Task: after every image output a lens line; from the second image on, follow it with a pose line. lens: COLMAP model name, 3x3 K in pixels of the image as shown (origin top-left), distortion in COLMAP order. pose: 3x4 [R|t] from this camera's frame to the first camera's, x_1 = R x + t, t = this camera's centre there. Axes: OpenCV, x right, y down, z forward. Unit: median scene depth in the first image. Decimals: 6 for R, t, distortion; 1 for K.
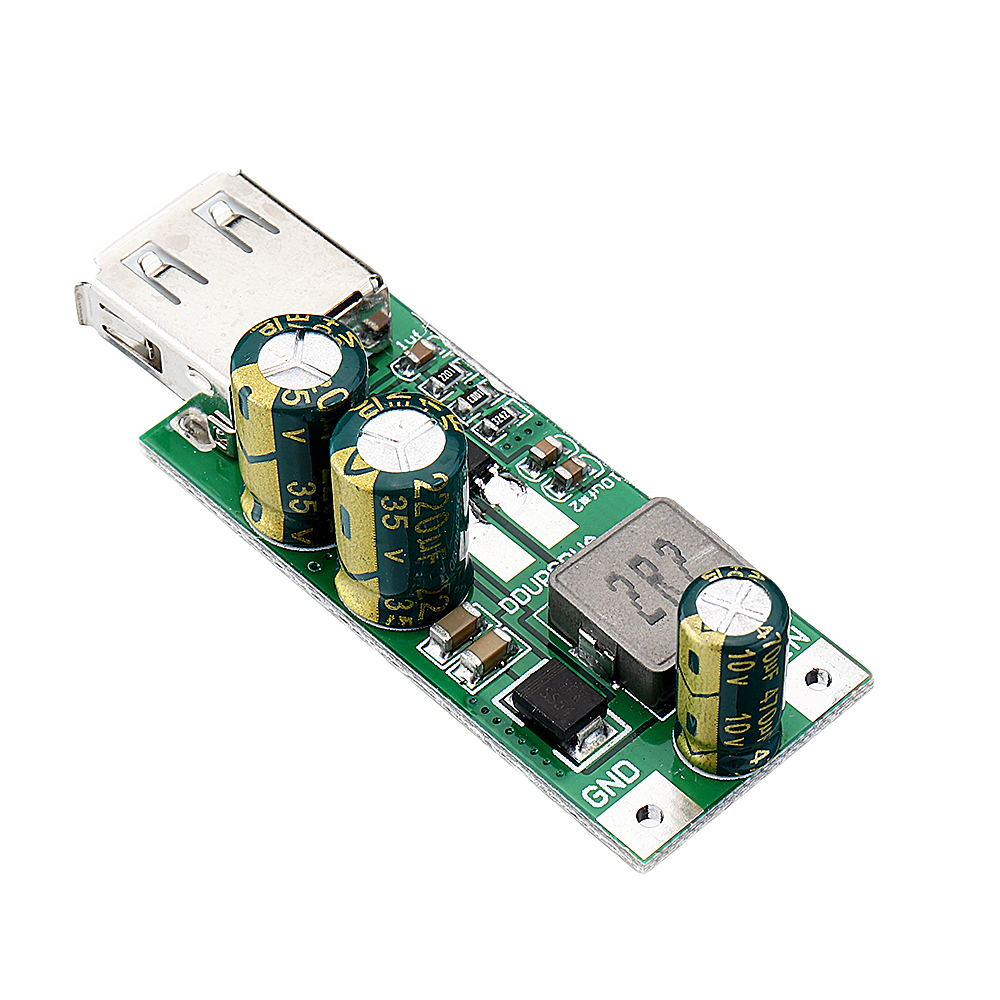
lens RADIAL K [[4100.2, 0, 505.0], [0, 4100.2, 505.4], [0, 0, 1]] dist [0.524965, 0.000000]
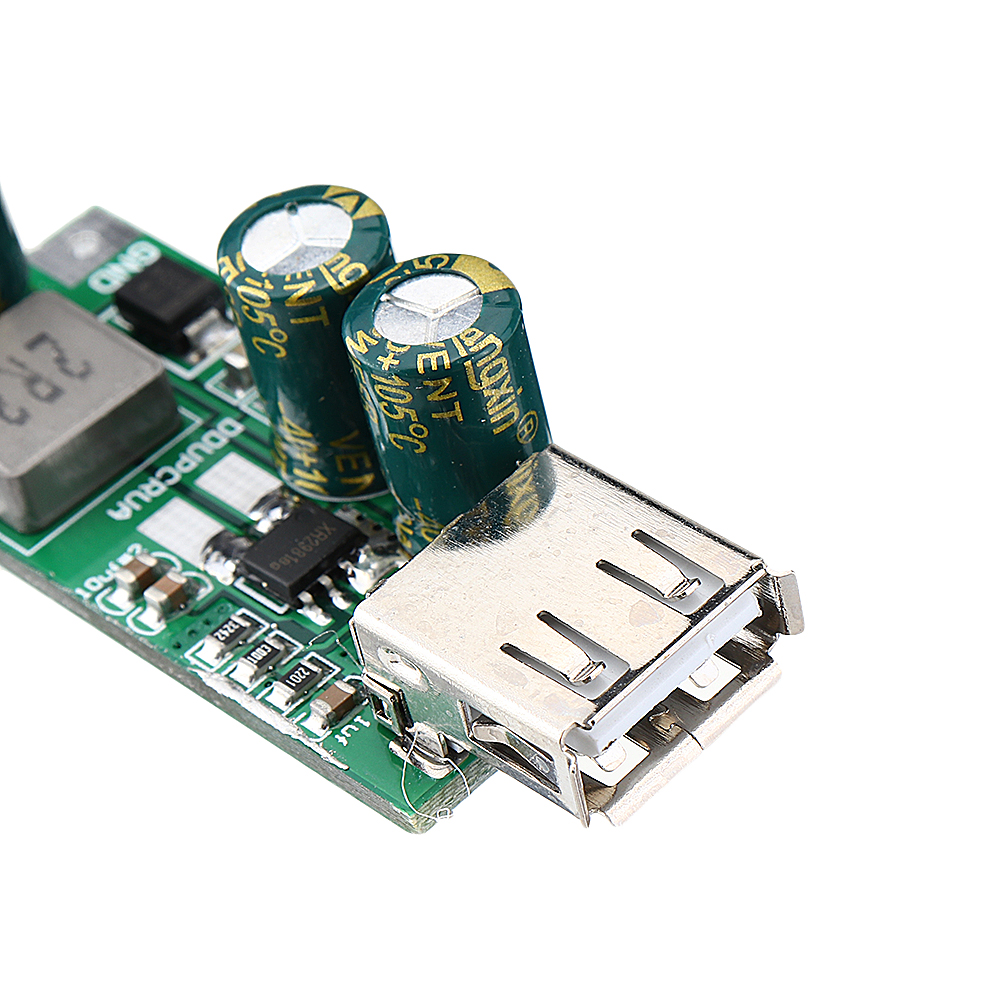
lens RADIAL K [[4100.2, 0, 499.9], [0, 4100.2, 507.9], [0, 0, 1]] dist [0.524965, 0.000000]
pose [[-0.981280, 0.146640, 0.124848, -0.147423], [0.112293, -0.091008, 0.989499, -0.758976], [0.156462, 0.984995, 0.072838, 0.963030]]
